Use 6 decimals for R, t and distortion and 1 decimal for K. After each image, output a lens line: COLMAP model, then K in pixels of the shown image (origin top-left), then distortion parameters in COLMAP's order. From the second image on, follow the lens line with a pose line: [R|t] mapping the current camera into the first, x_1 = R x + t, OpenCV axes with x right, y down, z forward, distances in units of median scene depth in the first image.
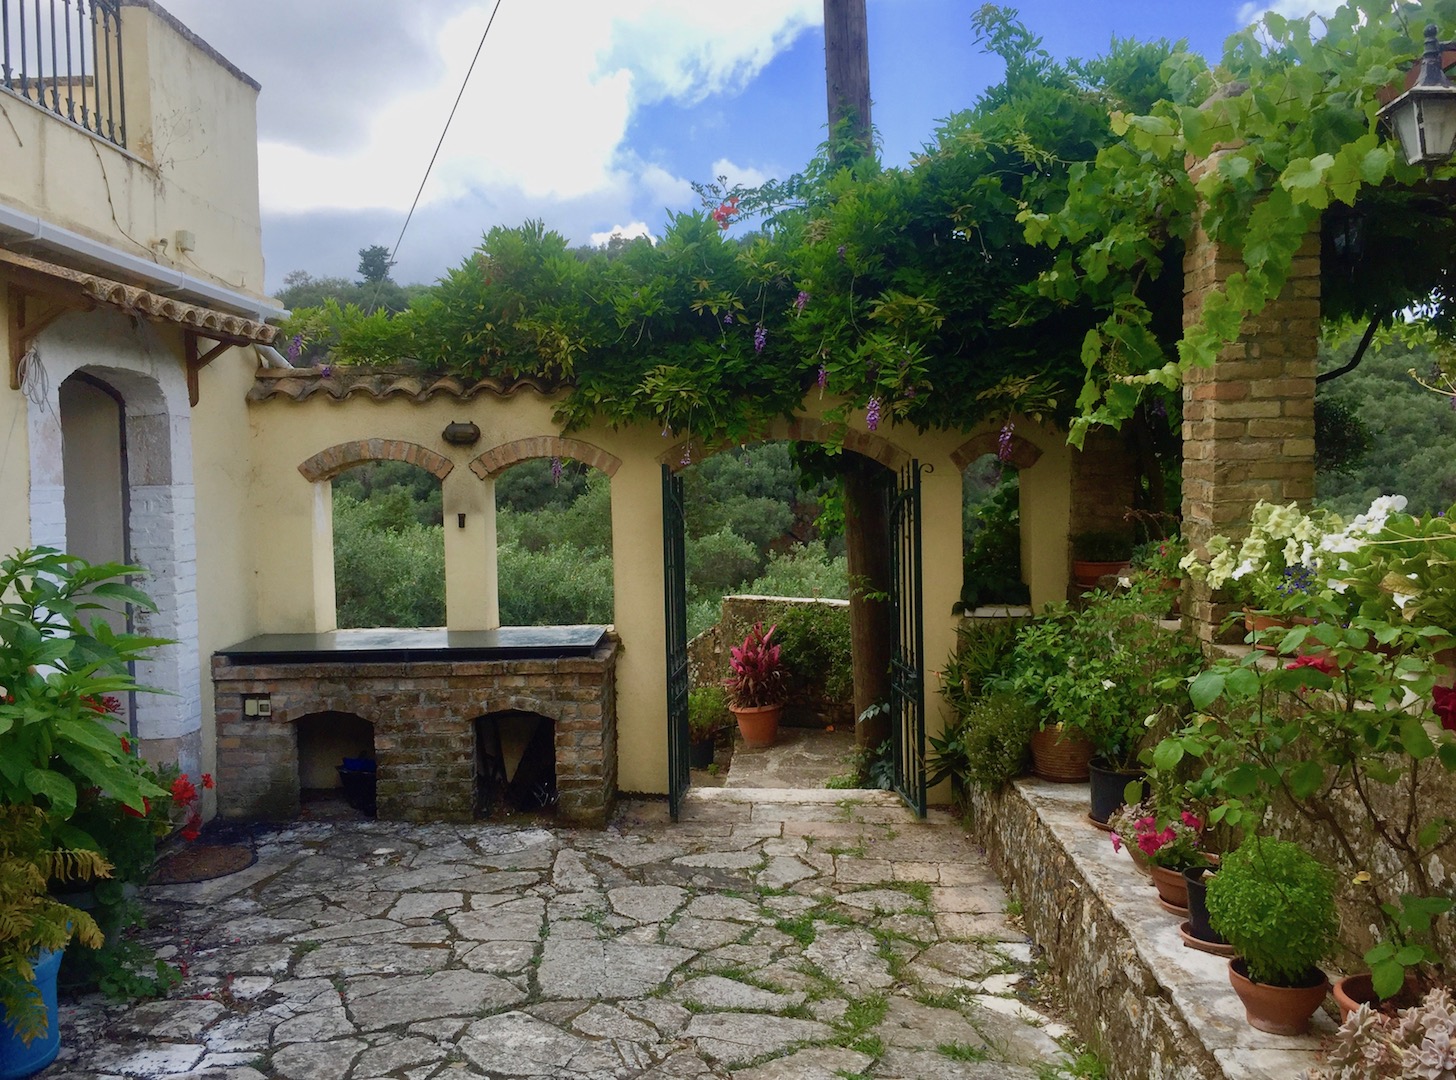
lens RADIAL K [[1272.4, 0, 714.8], [0, 1272.4, 510.5], [0, 0, 1]] dist [0.053955, 0.004119]
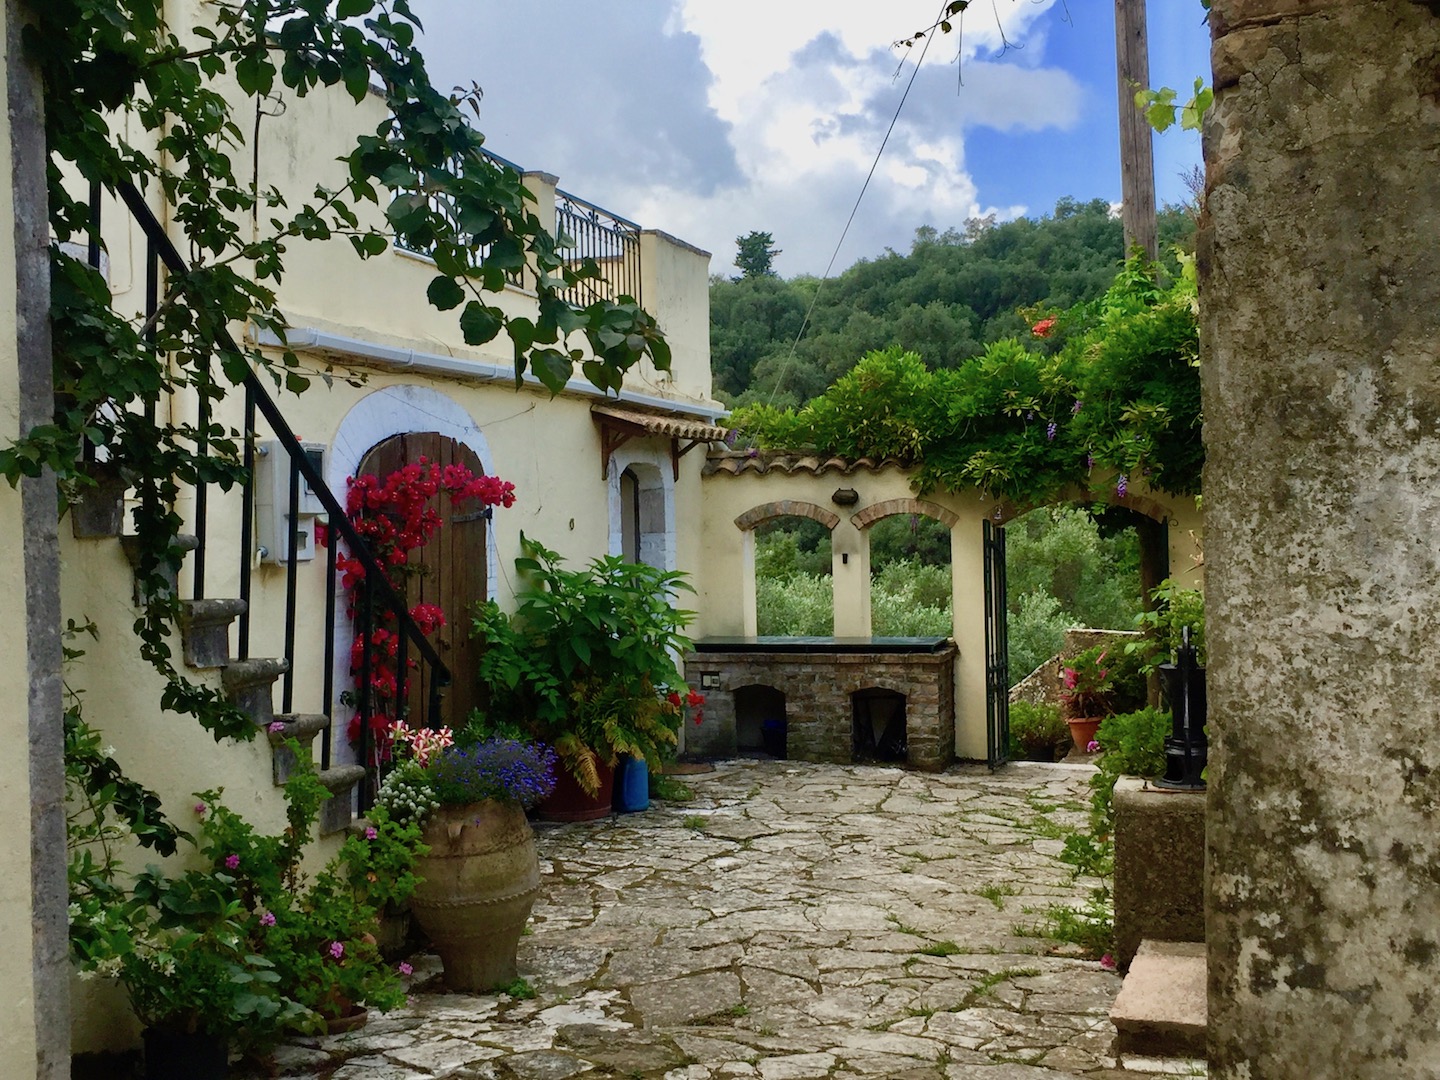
lens RADIAL K [[1669.1, 0, 719.0], [0, 1669.1, 539.8], [0, 0, 1]] dist [0.015304, 0.000000]
pose [[0.961257, 0.005840, -0.275593, 0.190873], [-0.010125, 0.999849, -0.014130, 0.015616], [0.275469, 0.016373, 0.961171, -0.879976]]
